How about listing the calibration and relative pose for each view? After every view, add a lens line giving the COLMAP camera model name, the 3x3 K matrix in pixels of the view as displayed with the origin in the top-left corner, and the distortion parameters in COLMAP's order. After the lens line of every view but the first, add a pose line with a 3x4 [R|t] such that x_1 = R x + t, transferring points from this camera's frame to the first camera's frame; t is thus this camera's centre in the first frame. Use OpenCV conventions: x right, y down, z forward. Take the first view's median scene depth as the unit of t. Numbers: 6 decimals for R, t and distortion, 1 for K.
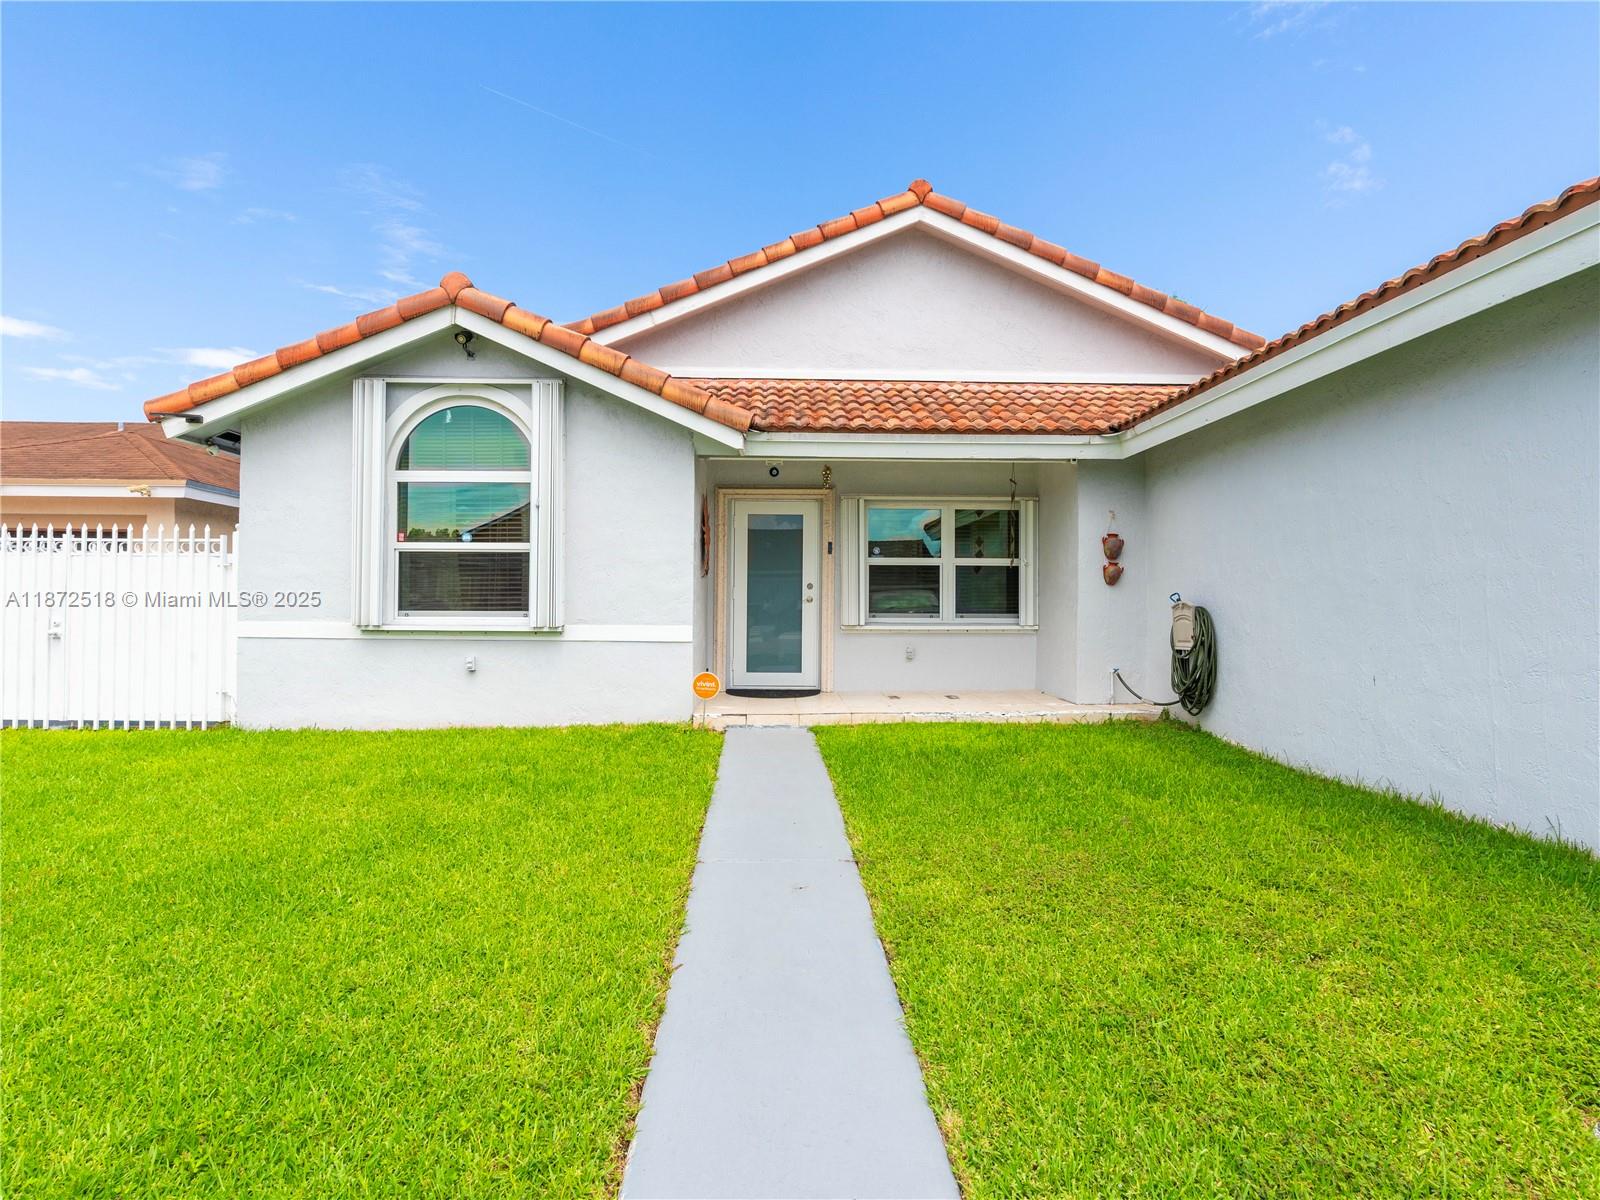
lens RADIAL K [[822.5, 0, 792.8], [0, 822.5, 604.1], [0, 0, 1]] dist [-0.011464, 0.002522]
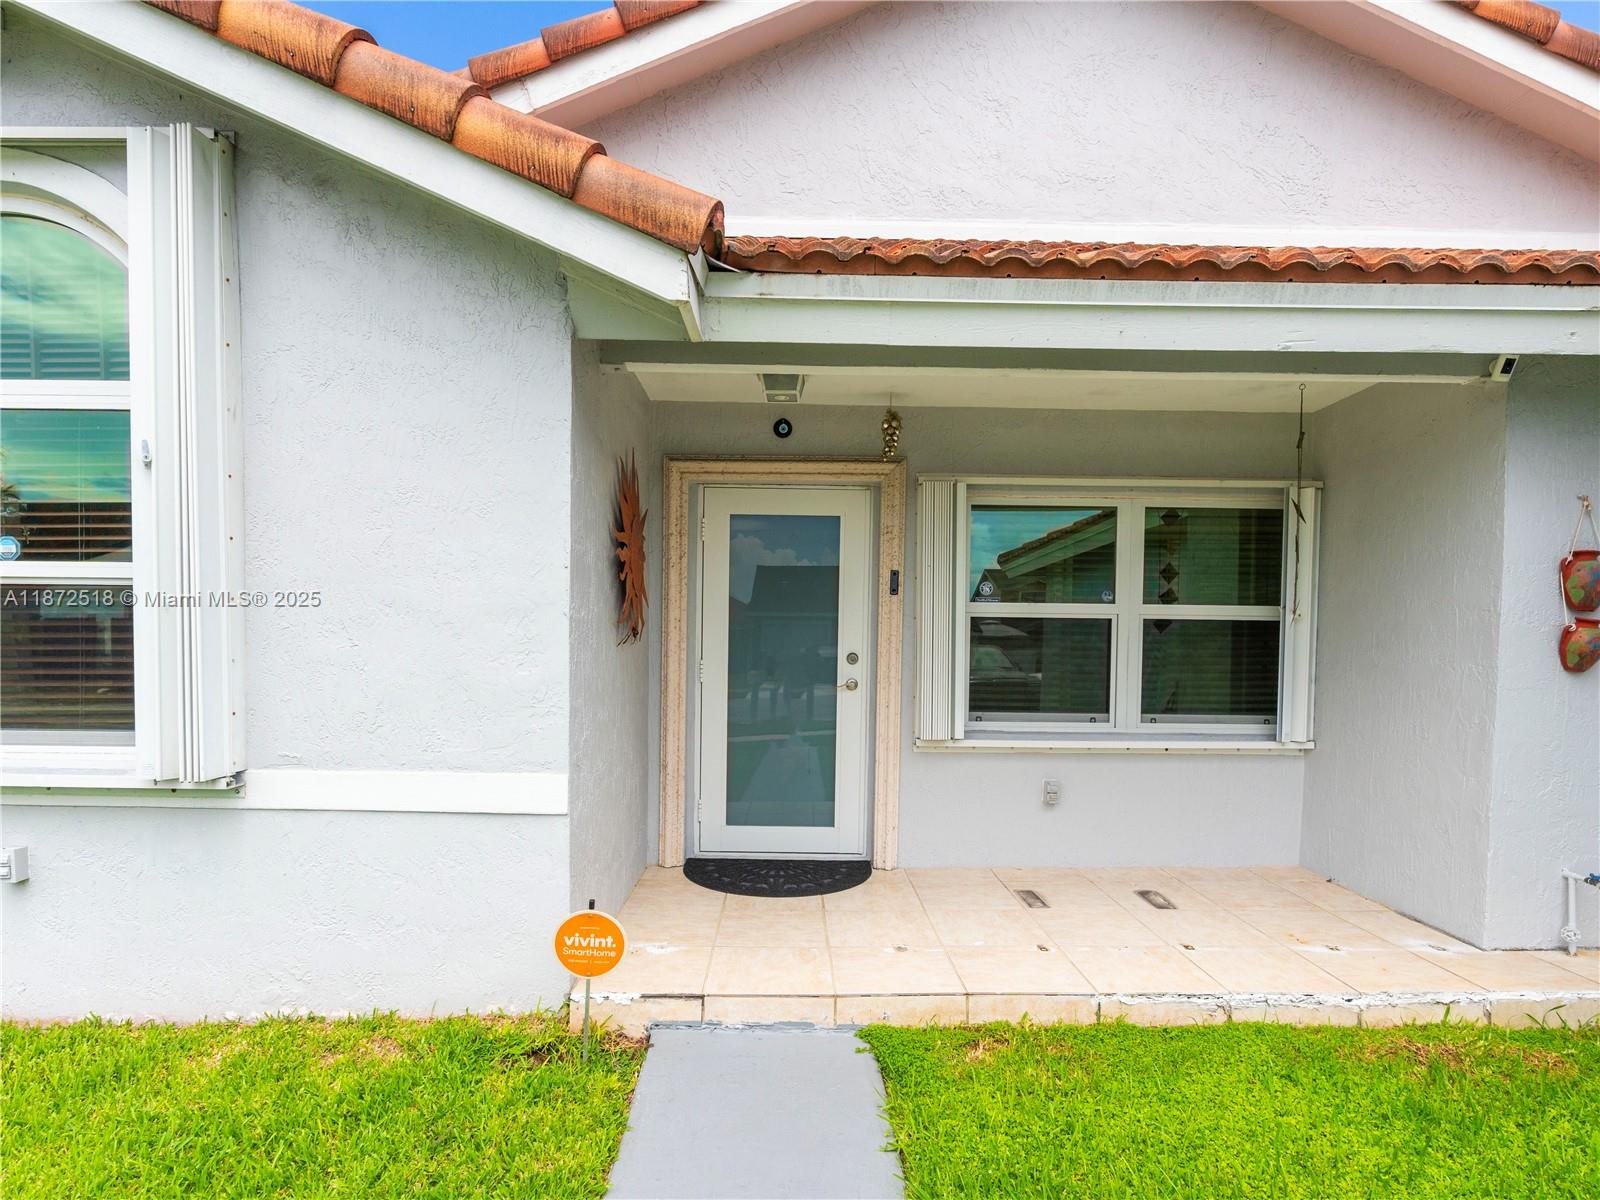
lens RADIAL K [[822.5, 0, 775.5], [0, 822.5, 643.6], [0, 0, 1]] dist [-0.011464, 0.002522]
pose [[0.998968, 0.008465, -0.044629, -0.004141], [-0.008458, 0.999964, 0.000336, -0.032236], [0.044630, 0.000041, 0.999004, 0.523860]]
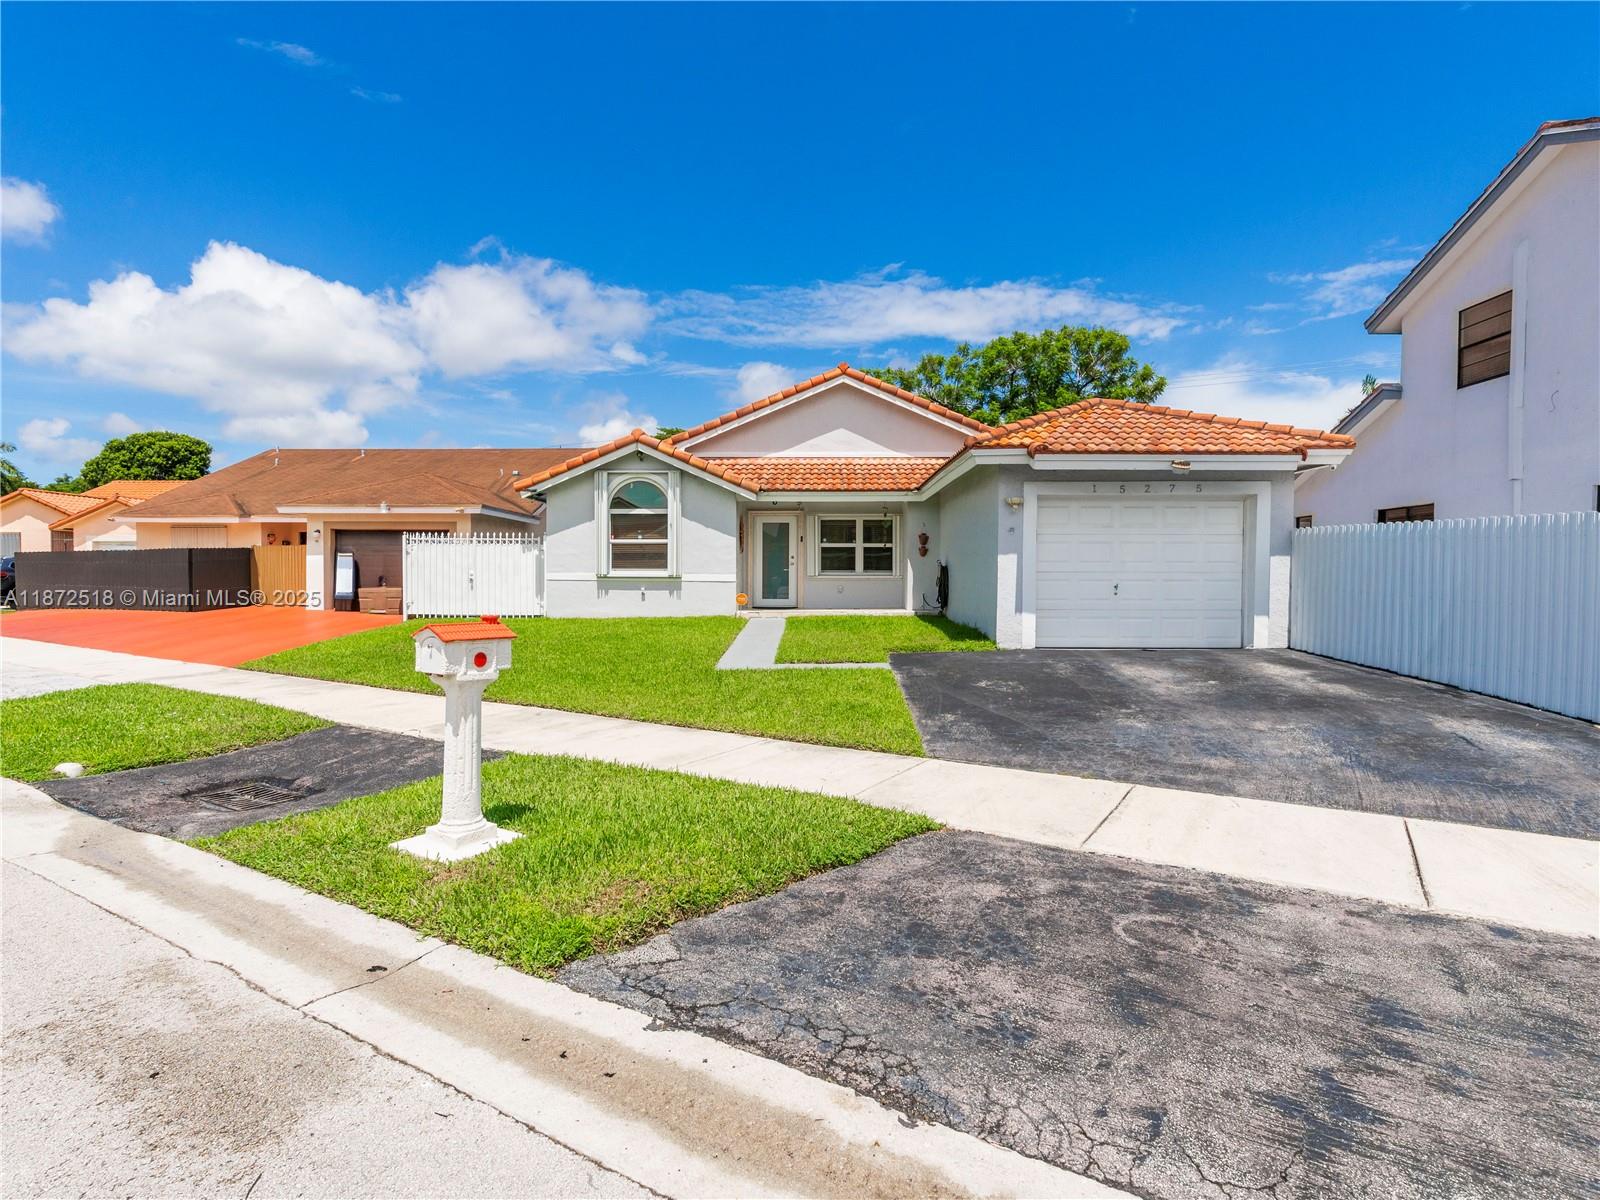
lens RADIAL K [[822.5, 0, 797.8], [0, 822.5, 599.7], [0, 0, 1]] dist [-0.011464, 0.002522]
pose [[0.998532, -0.001379, -0.054154, 0.155114], [0.003045, 0.999524, 0.030687, 0.022710], [0.054086, -0.030807, 0.998061, -1.135940]]
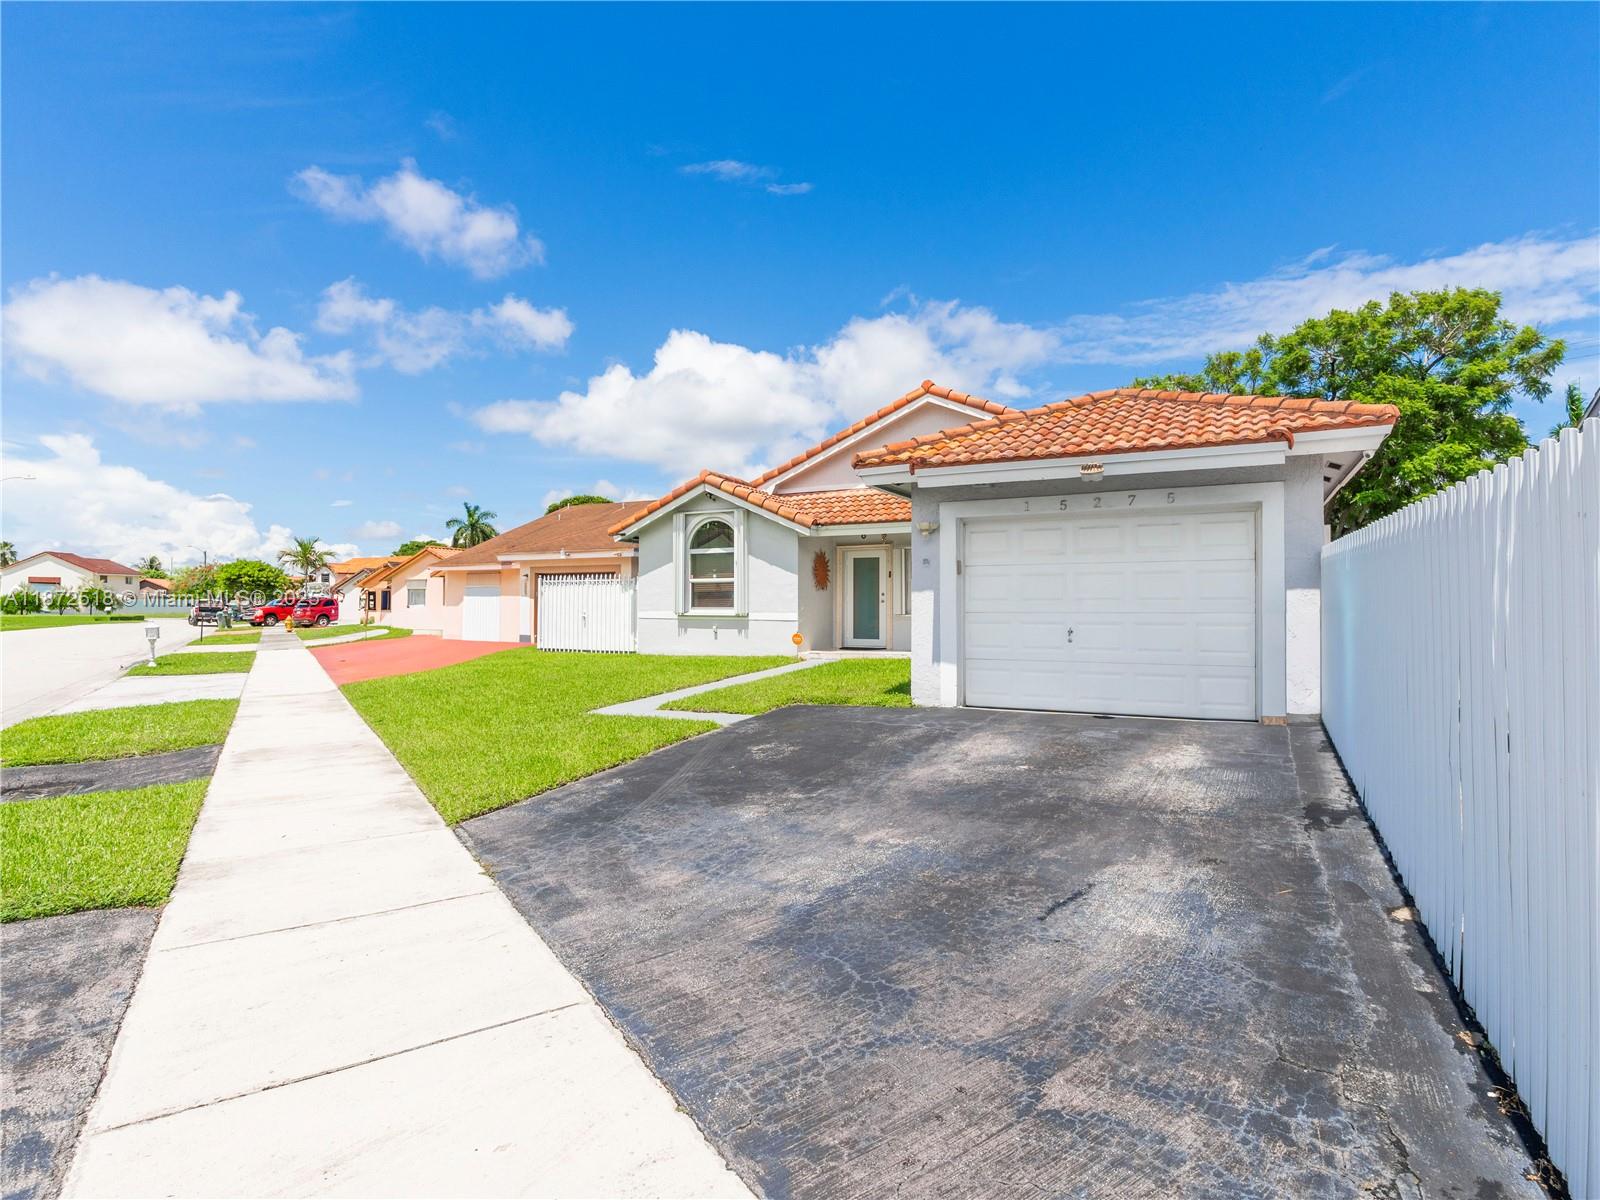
lens RADIAL K [[822.5, 0, 807.0], [0, 822.5, 607.3], [0, 0, 1]] dist [-0.011464, 0.002522]
pose [[0.877643, -0.005907, -0.479279, 0.834459], [0.005003, 0.999982, -0.003163, 0.014848], [0.479289, 0.000378, 0.877657, -0.819668]]
